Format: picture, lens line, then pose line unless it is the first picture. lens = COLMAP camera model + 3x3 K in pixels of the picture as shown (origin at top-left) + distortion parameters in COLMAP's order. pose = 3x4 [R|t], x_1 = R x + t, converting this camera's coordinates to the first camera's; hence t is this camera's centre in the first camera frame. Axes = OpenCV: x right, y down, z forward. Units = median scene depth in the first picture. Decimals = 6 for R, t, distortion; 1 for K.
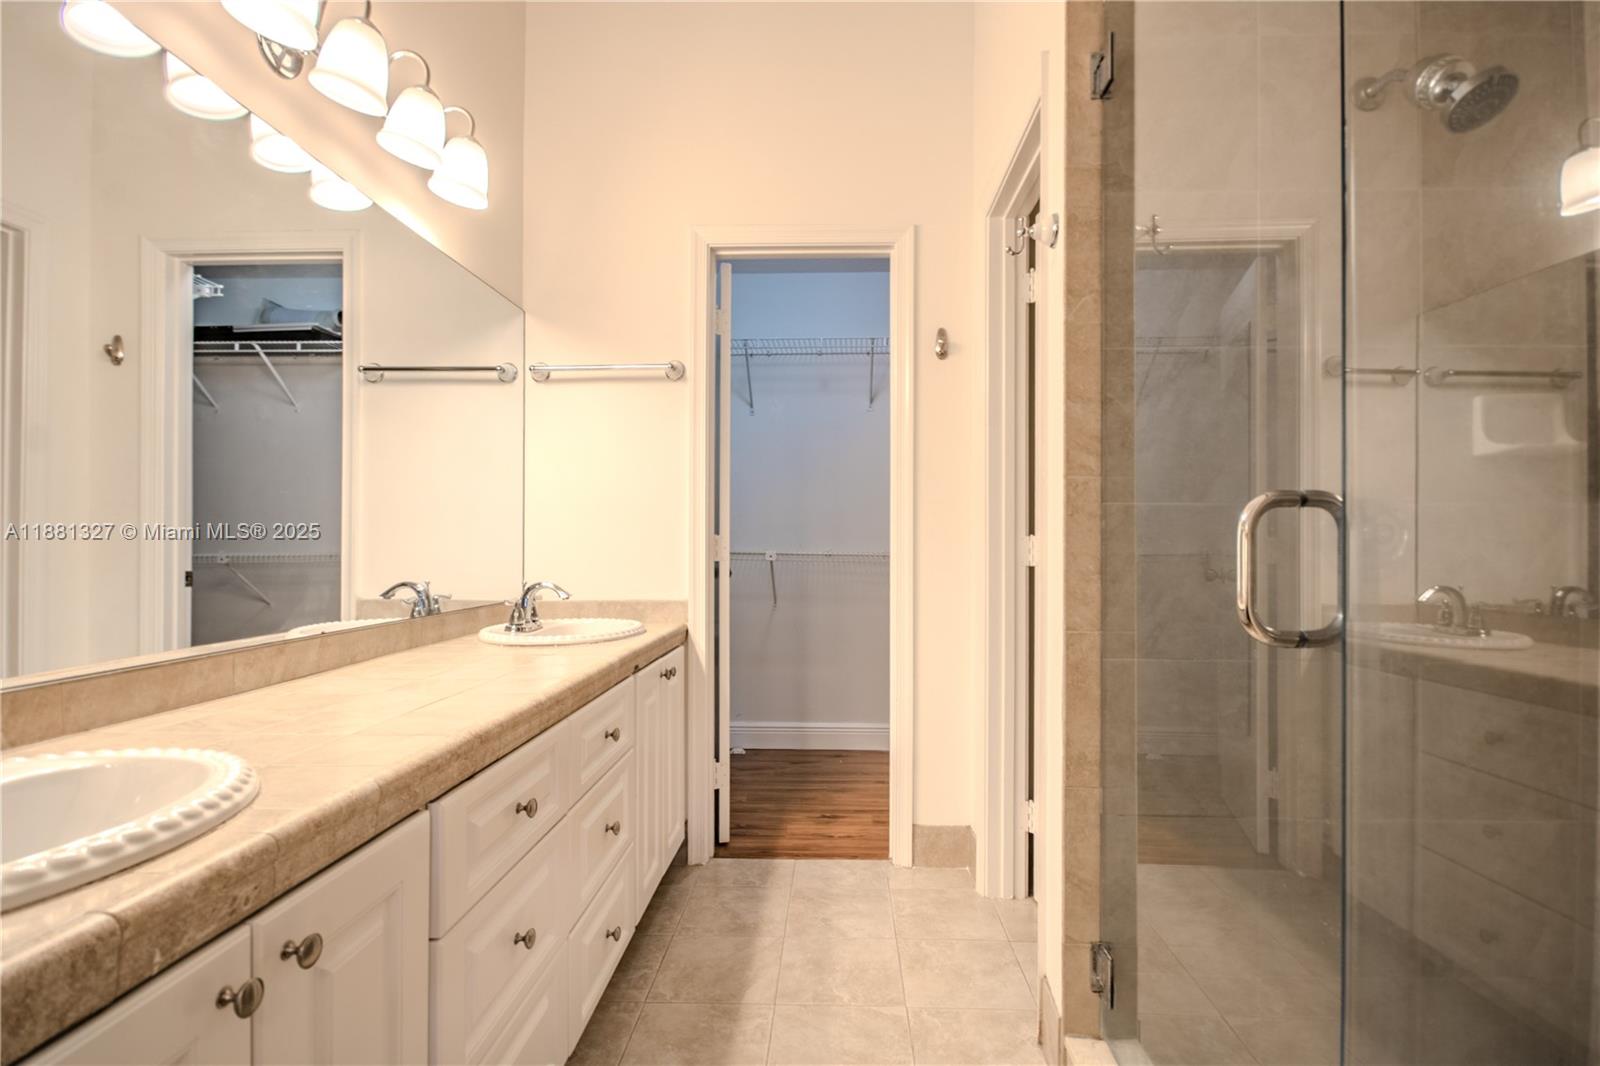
lens RADIAL K [[781.8, 0, 821.4], [0, 781.8, 539.5], [0, 0, 1]] dist [-0.000862, -0.014308]
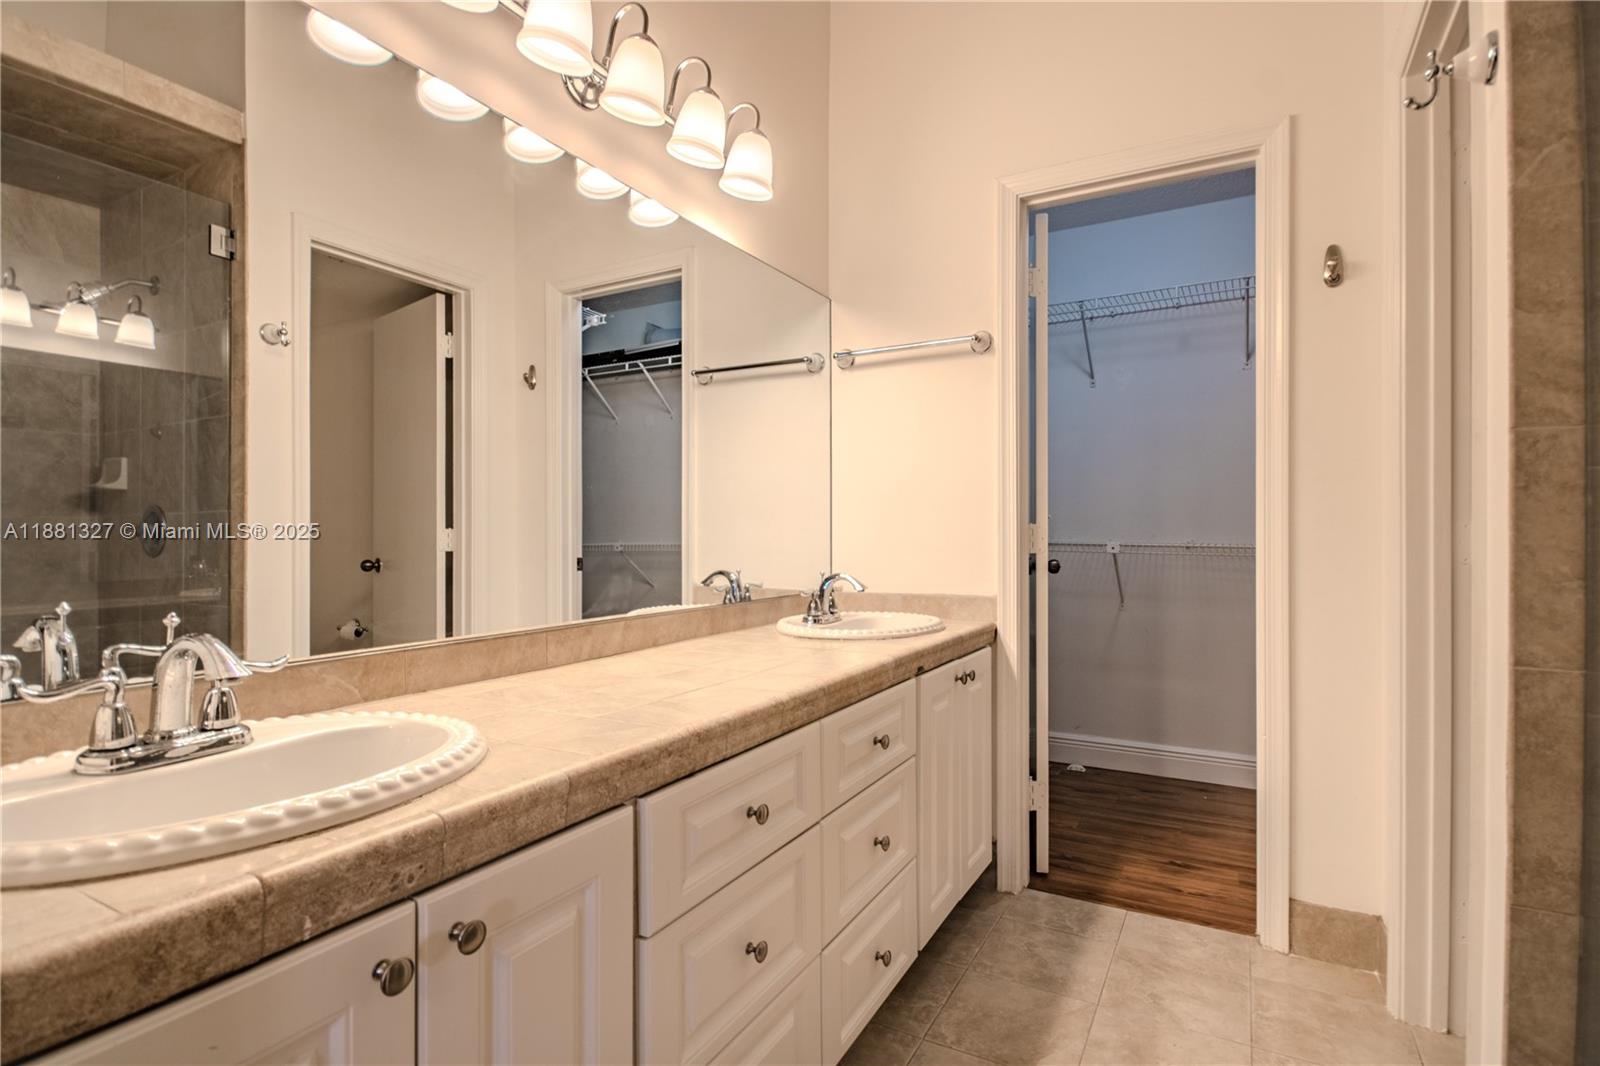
lens RADIAL K [[796.8, 0, 800.0], [0, 796.8, 533.0], [0, 0, 1]] dist [0.000389, -0.008235]
pose [[0.882106, -0.002929, -0.471043, 0.076251], [0.004900, 0.999984, 0.002958, 0.001143], [0.471026, -0.004918, 0.882105, 0.106821]]
